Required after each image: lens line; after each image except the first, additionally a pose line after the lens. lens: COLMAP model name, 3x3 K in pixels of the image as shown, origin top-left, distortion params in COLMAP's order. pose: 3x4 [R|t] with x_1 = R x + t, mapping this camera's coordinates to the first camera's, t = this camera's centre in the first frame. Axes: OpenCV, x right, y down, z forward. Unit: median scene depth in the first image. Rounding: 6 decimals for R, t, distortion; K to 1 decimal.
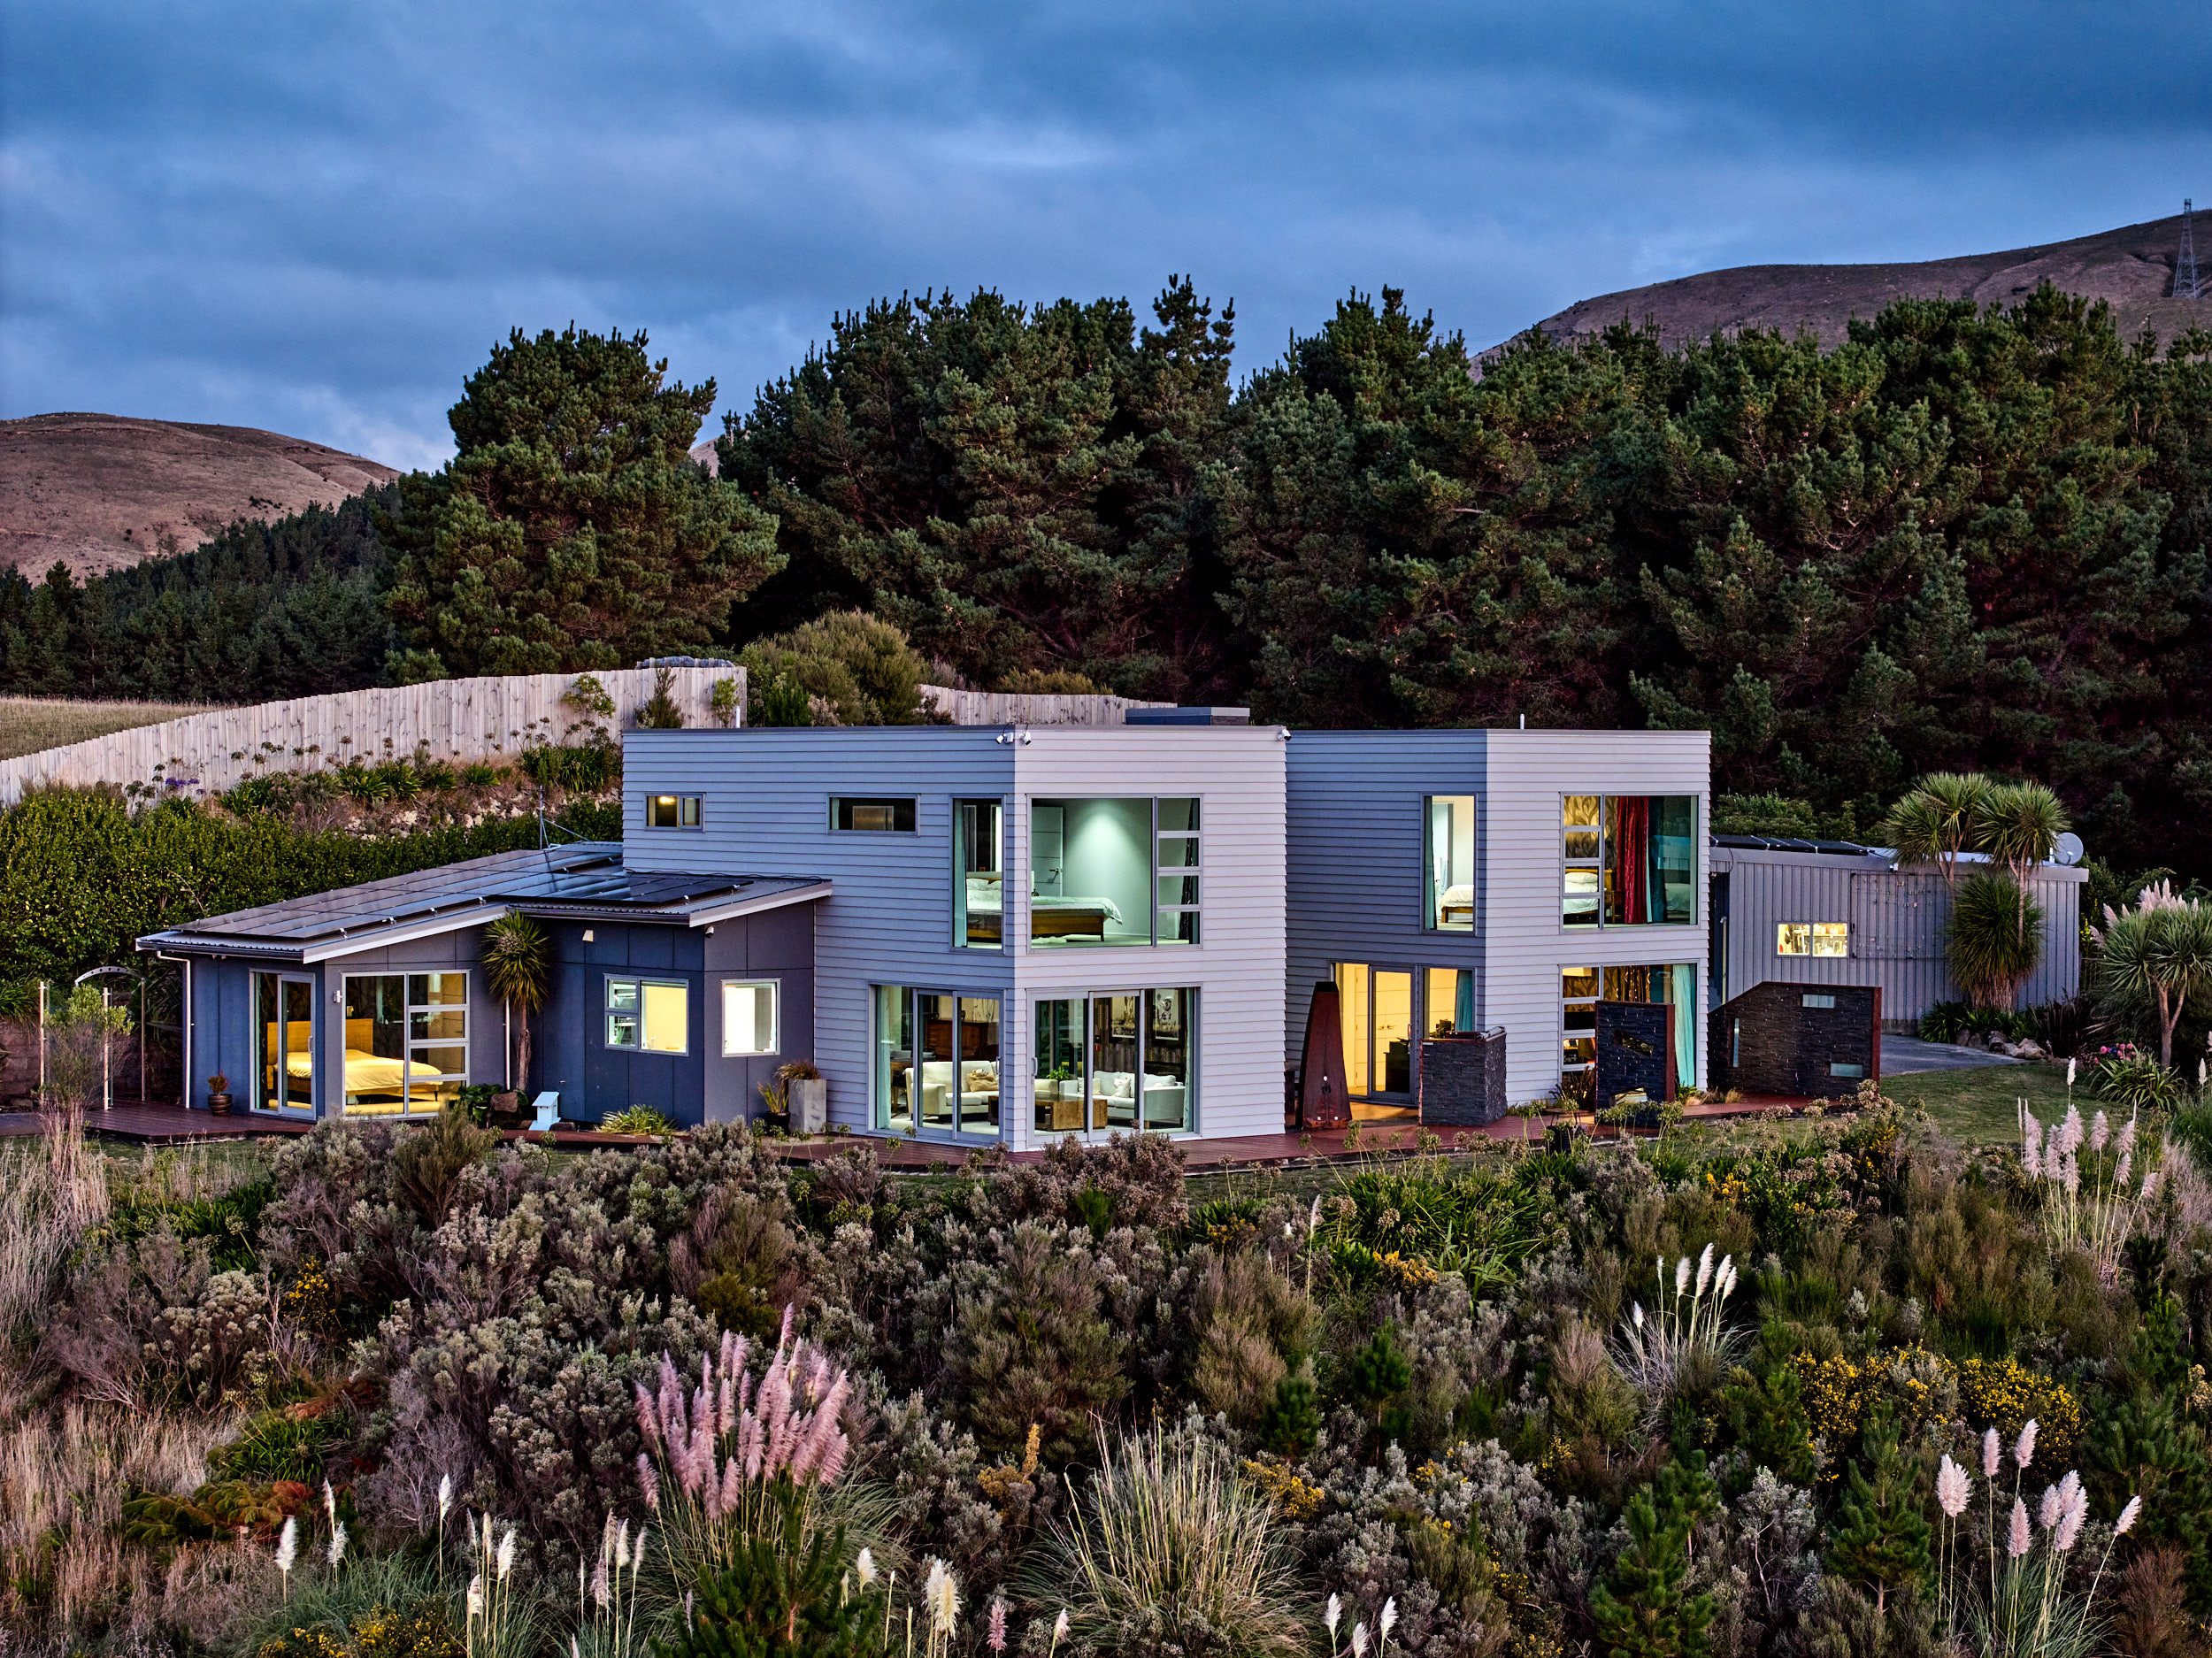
lens RADIAL K [[4502.2, 0, 1106.0], [0, 4502.2, 829.0], [0, 0, 1]] dist [-0.067996, 0.032471]
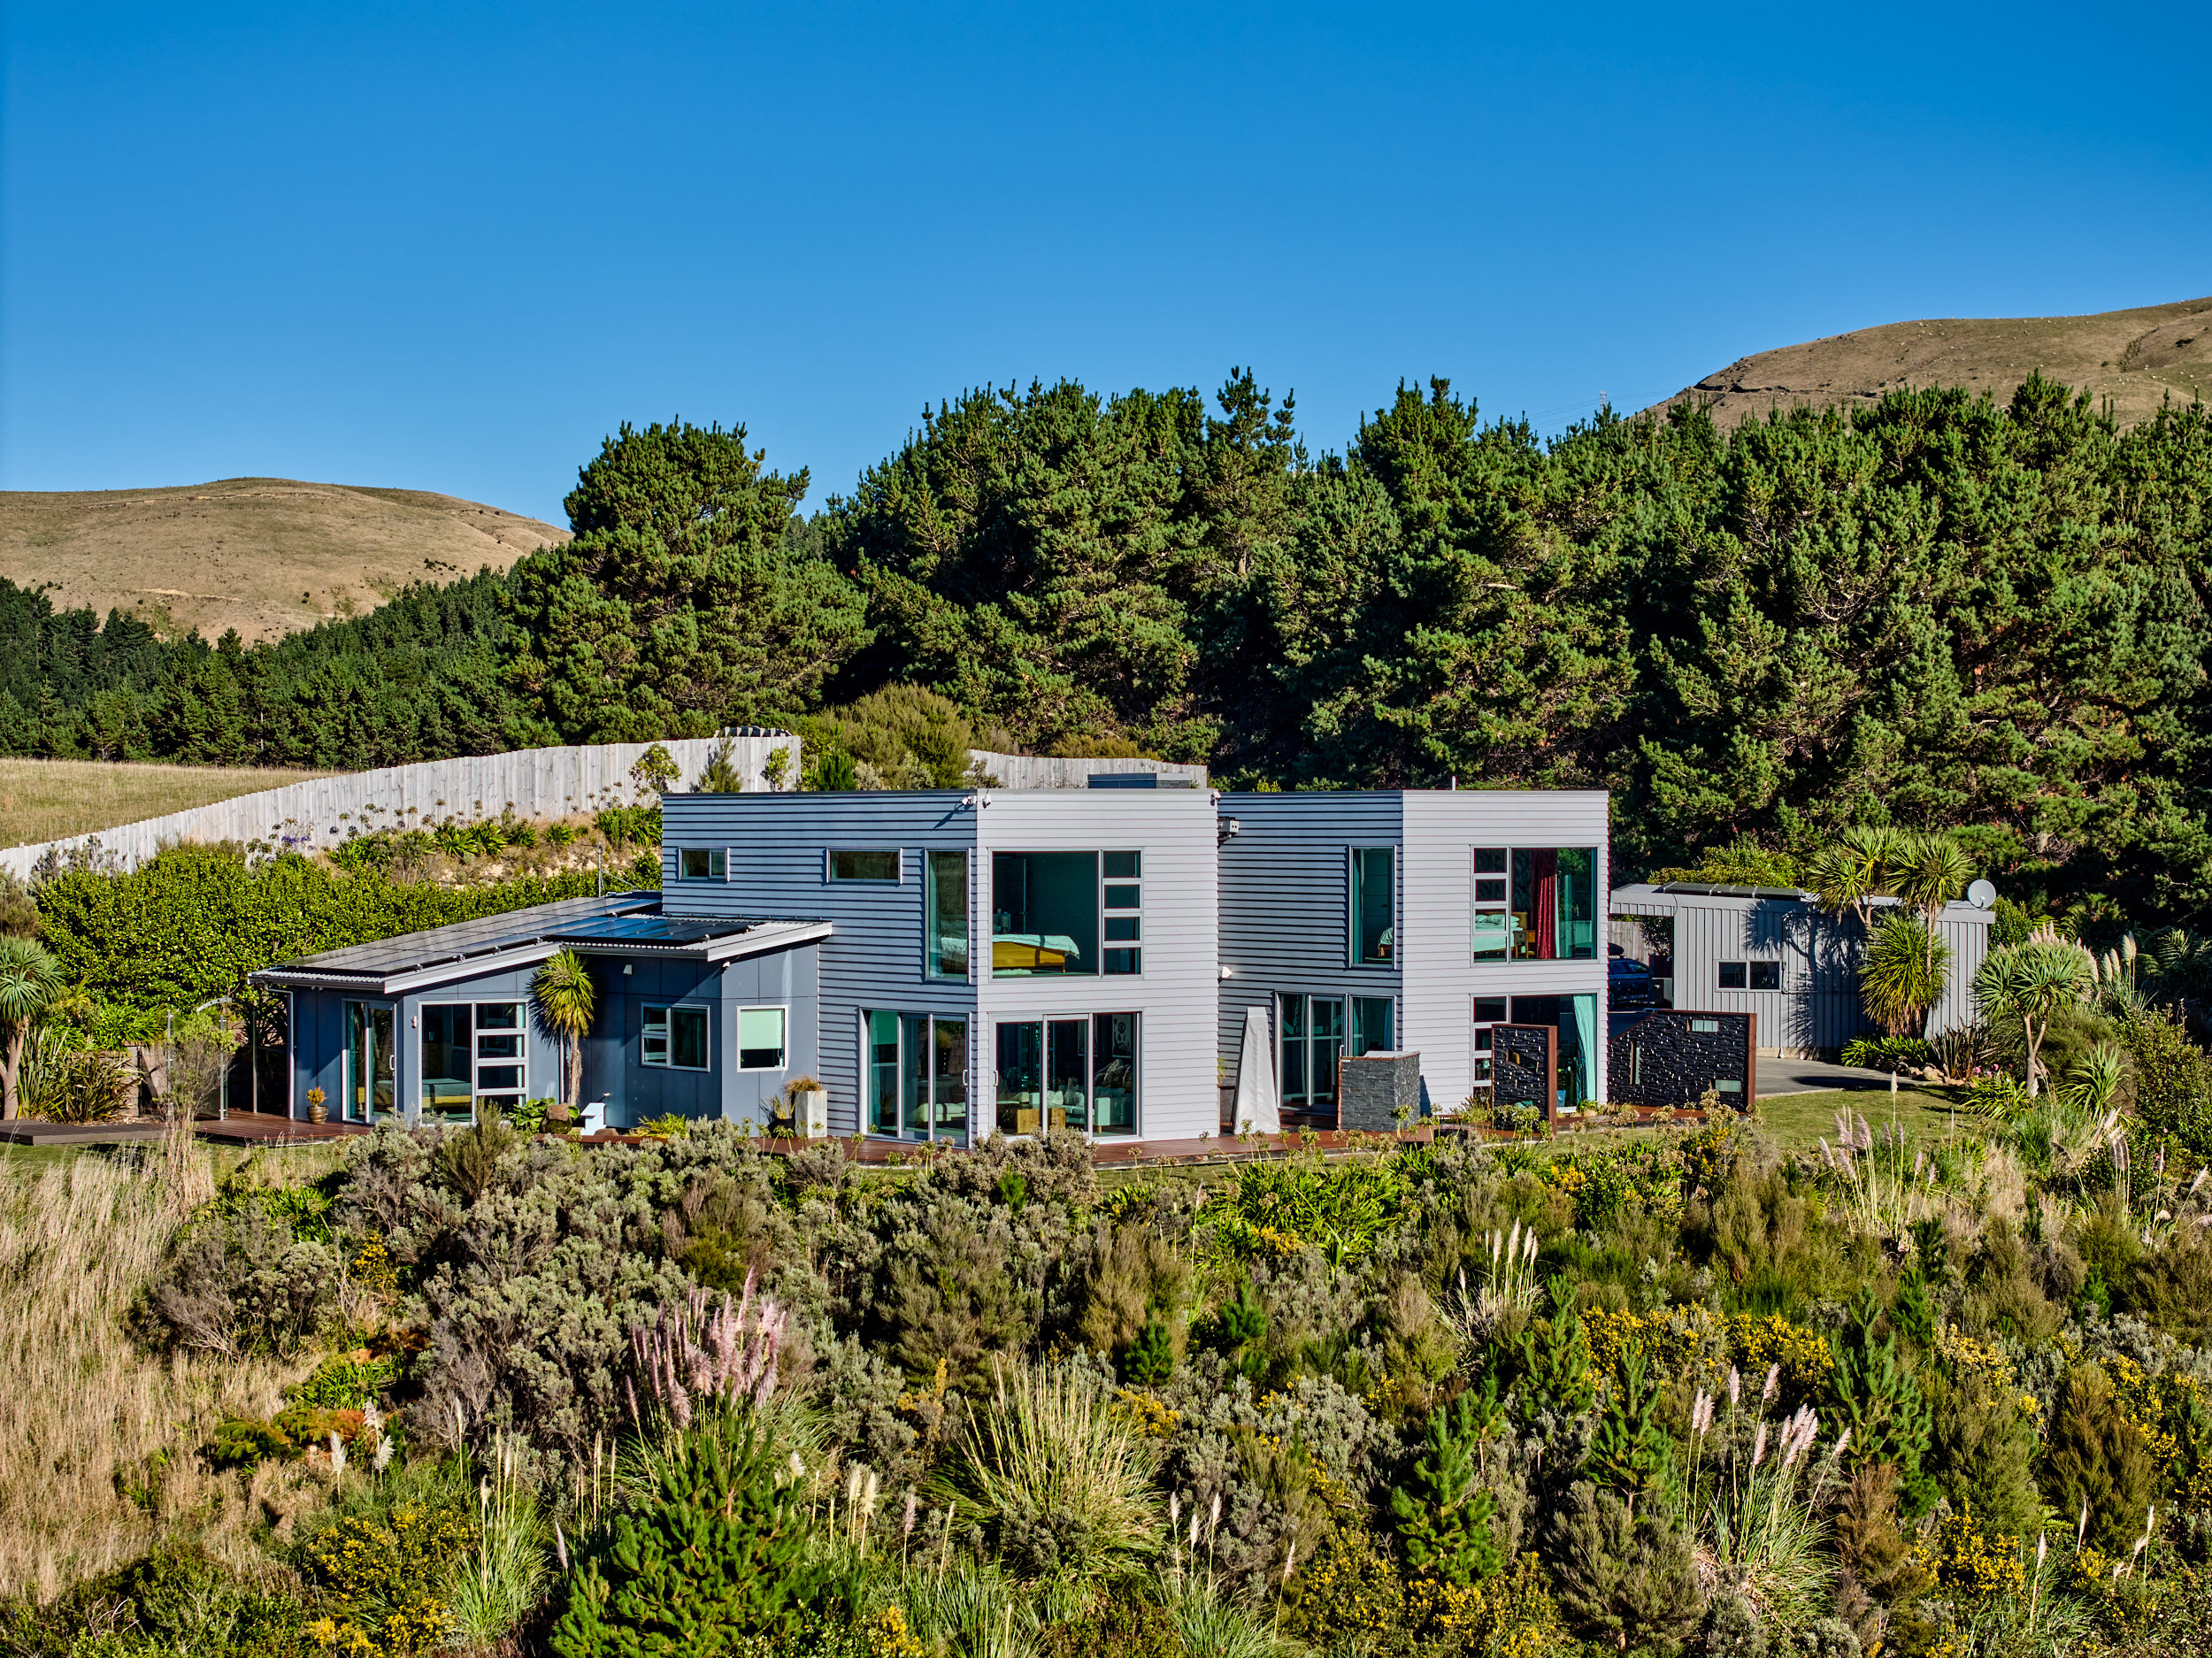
lens RADIAL K [[4502.2, 0, 1106.0], [0, 4502.2, 829.0], [0, 0, 1]] dist [-0.067996, 0.032471]
pose [[0.999220, -0.003234, -0.039360, 0.046685], [0.002746, 0.999919, -0.012446, 0.001672], [0.039397, 0.012328, 0.999148, -0.140465]]
